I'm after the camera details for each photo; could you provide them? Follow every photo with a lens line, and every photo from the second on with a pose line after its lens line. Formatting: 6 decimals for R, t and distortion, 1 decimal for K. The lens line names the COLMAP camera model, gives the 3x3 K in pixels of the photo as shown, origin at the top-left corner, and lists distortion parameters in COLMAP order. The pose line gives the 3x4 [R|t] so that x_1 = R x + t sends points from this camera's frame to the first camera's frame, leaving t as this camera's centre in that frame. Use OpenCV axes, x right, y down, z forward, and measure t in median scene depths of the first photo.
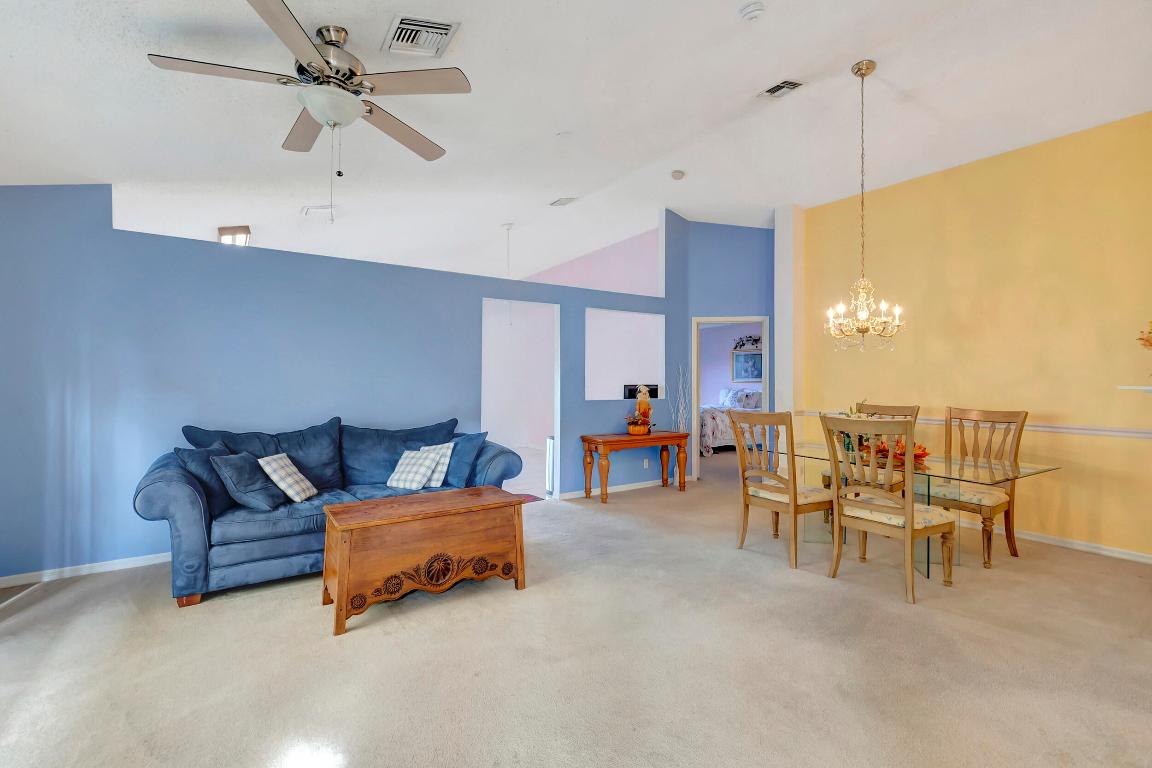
lens RADIAL K [[519.3, 0, 573.6], [0, 519.3, 373.4], [0, 0, 1]] dist [-0.004744, 0.000445]
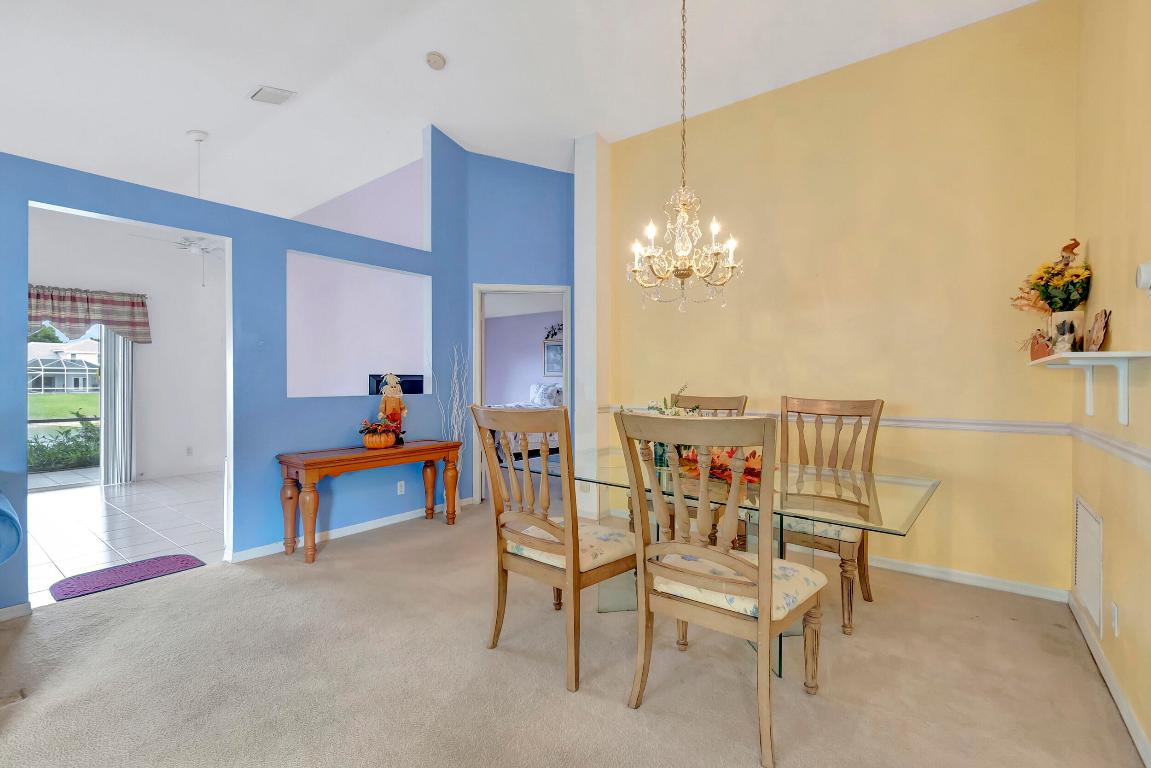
lens RADIAL K [[518.9, 0, 581.1], [0, 518.9, 378.9], [0, 0, 1]] dist [-0.004744, 0.000445]
pose [[0.945545, -0.003556, 0.325471, 0.189053], [0.000456, 0.999954, 0.009598, 0.028947], [-0.325490, -0.008927, 0.945503, 0.355835]]
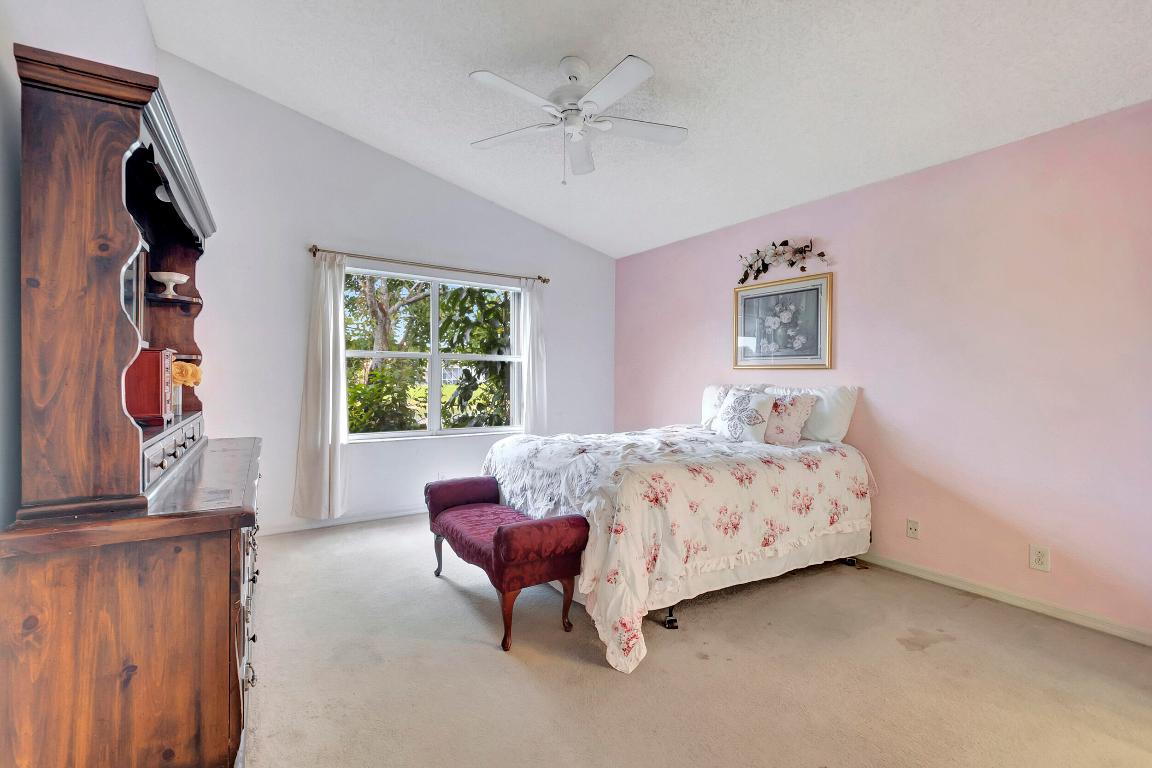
lens RADIAL K [[519.3, 0, 575.1], [0, 519.3, 379.5], [0, 0, 1]] dist [-0.004744, 0.000445]
pose [[0.999962, 0.004419, -0.007467, 0.445331], [-0.004298, 0.999860, 0.016157, 0.044927], [0.007537, -0.016124, 0.999842, 1.435935]]
